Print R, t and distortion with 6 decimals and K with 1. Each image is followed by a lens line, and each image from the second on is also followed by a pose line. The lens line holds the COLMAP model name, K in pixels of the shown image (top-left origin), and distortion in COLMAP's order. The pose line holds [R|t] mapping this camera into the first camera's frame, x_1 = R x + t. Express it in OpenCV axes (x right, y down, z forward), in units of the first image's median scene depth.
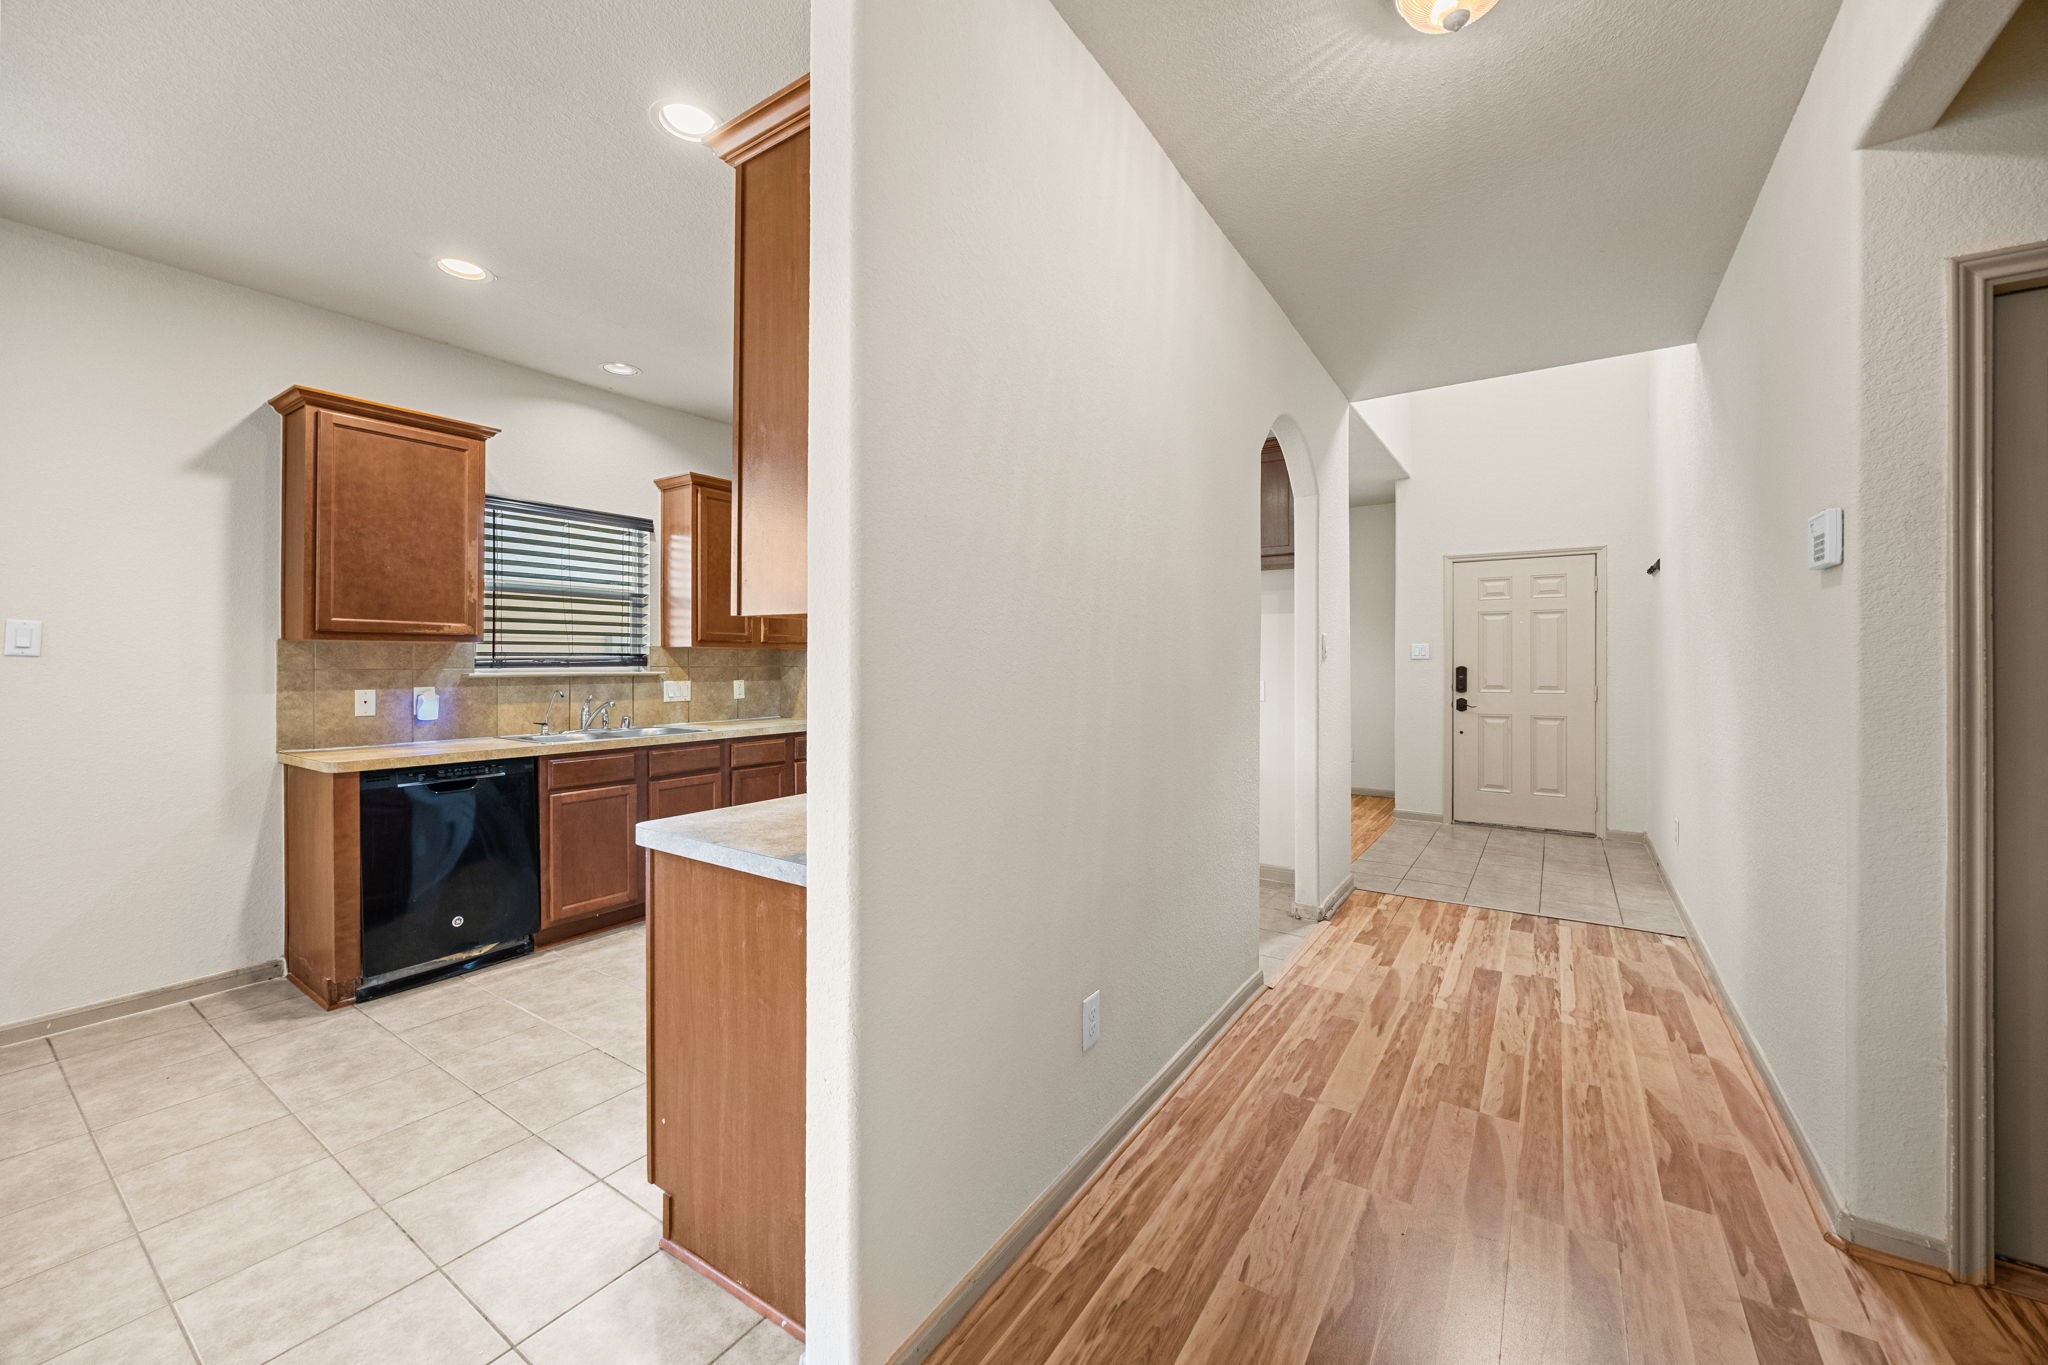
lens RADIAL K [[779.4, 0, 1037.8], [0, 779.4, 661.7], [0, 0, 1]] dist [-0.005581, -0.000453]
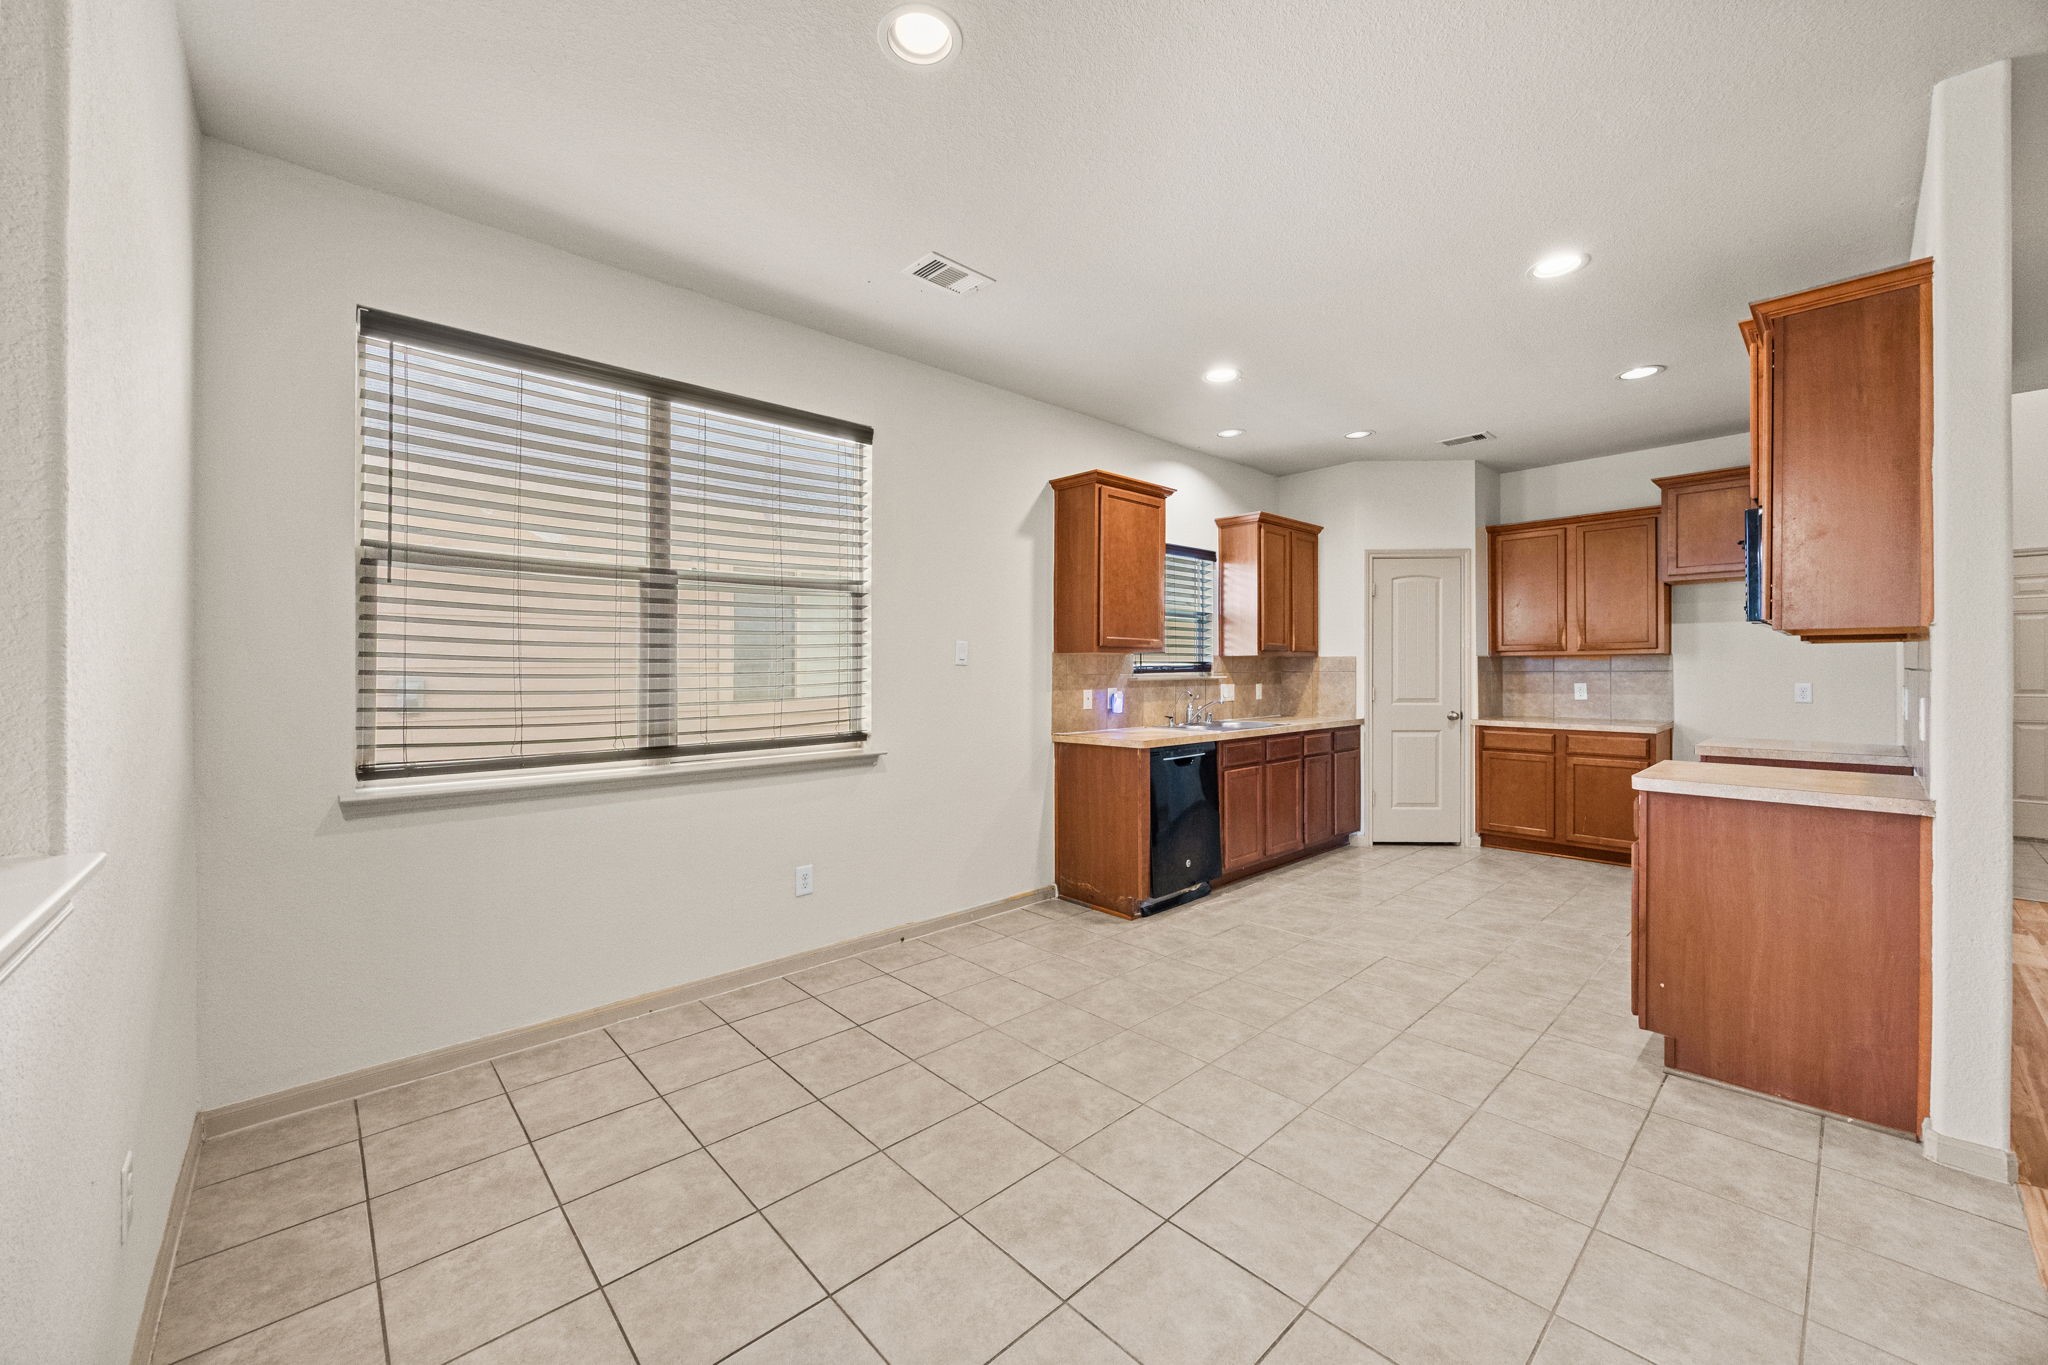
lens RADIAL K [[779.4, 0, 1027.3], [0, 779.4, 673.5], [0, 0, 1]] dist [-0.005581, -0.000453]
pose [[0.970220, -0.006836, -0.242130, -0.698867], [0.007440, 0.999971, 0.001577, 0.005777], [0.242112, -0.003331, 0.970243, -0.363949]]
